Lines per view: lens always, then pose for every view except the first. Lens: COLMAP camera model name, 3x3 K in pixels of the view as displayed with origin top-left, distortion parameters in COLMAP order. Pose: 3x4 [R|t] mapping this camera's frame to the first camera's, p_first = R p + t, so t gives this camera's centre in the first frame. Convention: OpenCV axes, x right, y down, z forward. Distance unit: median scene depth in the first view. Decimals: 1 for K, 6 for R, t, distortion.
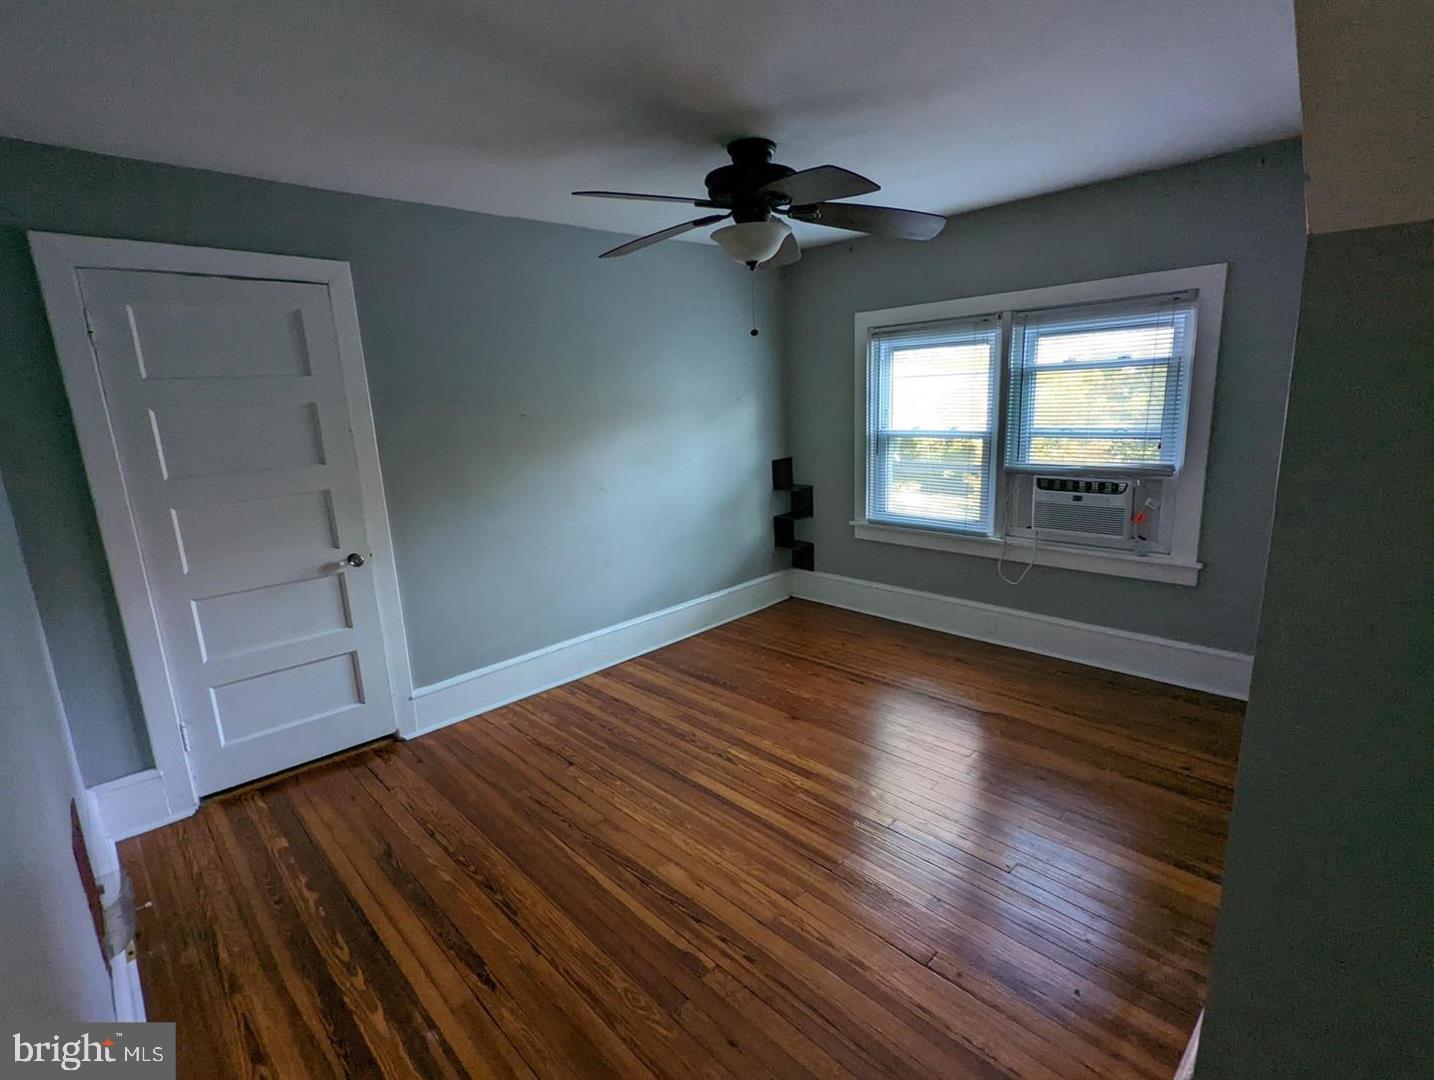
lens RADIAL K [[690.2, 0, 708.5], [0, 690.2, 534.8], [0, 0, 1]] dist [0.009350, -0.007874]
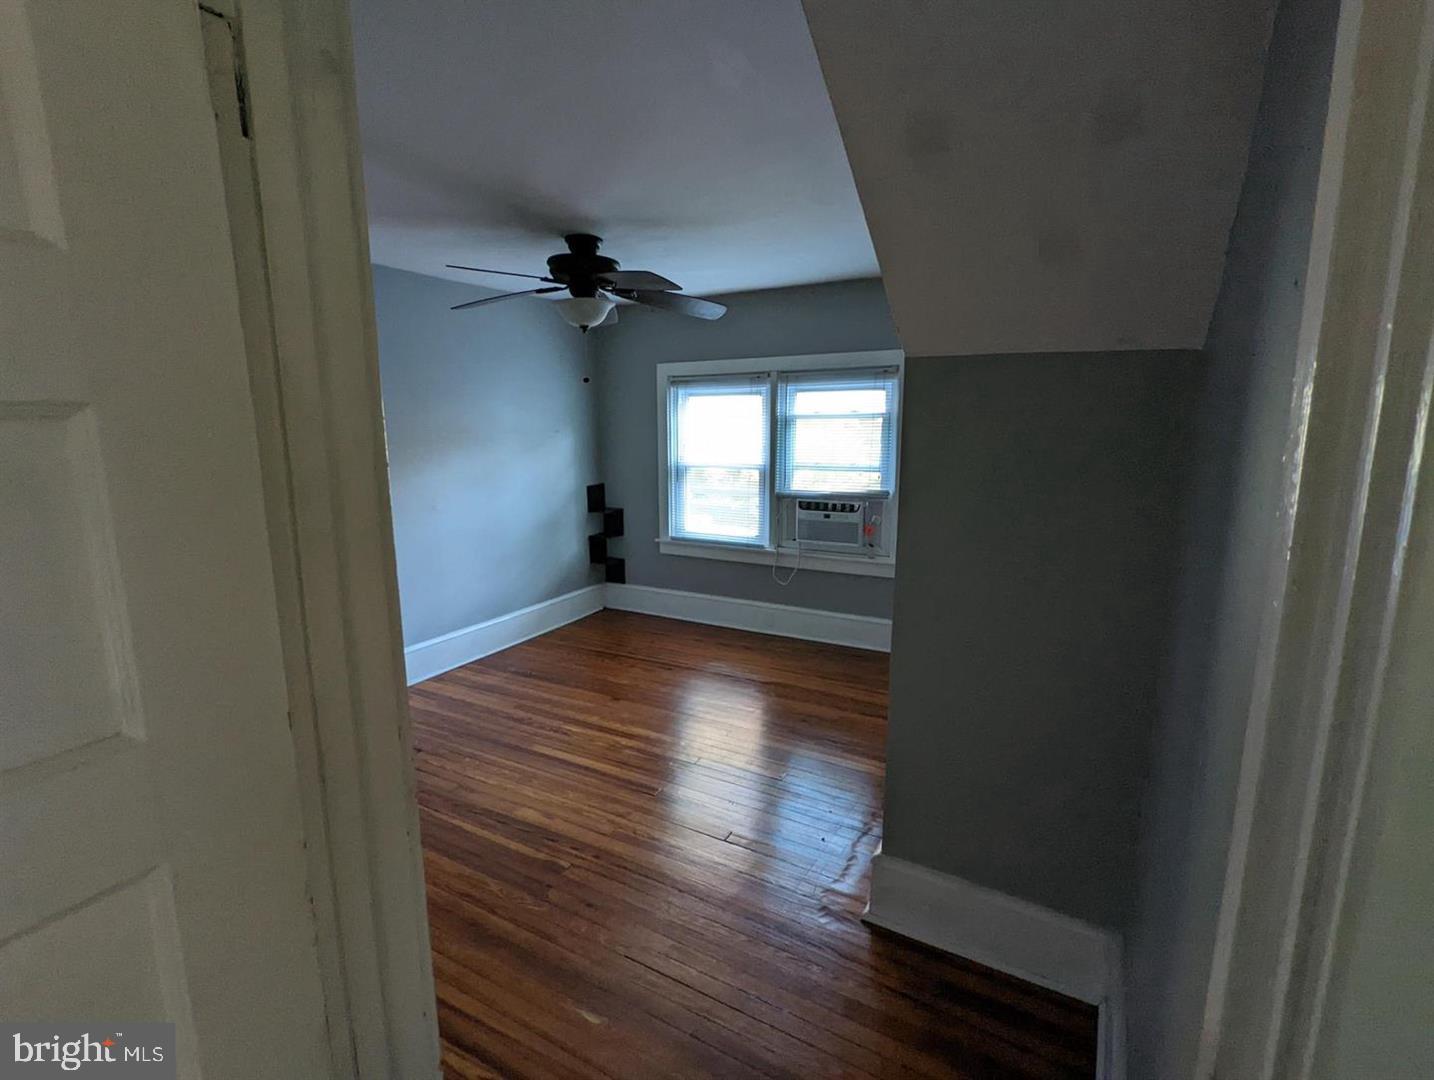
lens RADIAL K [[690.2, 0, 708.5], [0, 690.2, 534.8], [0, 0, 1]] dist [0.009350, -0.007874]
pose [[0.957158, -0.007261, 0.289476, -0.063047], [0.021423, 0.998722, -0.045783, 0.038938], [-0.288774, 0.050023, 0.956090, -0.191000]]
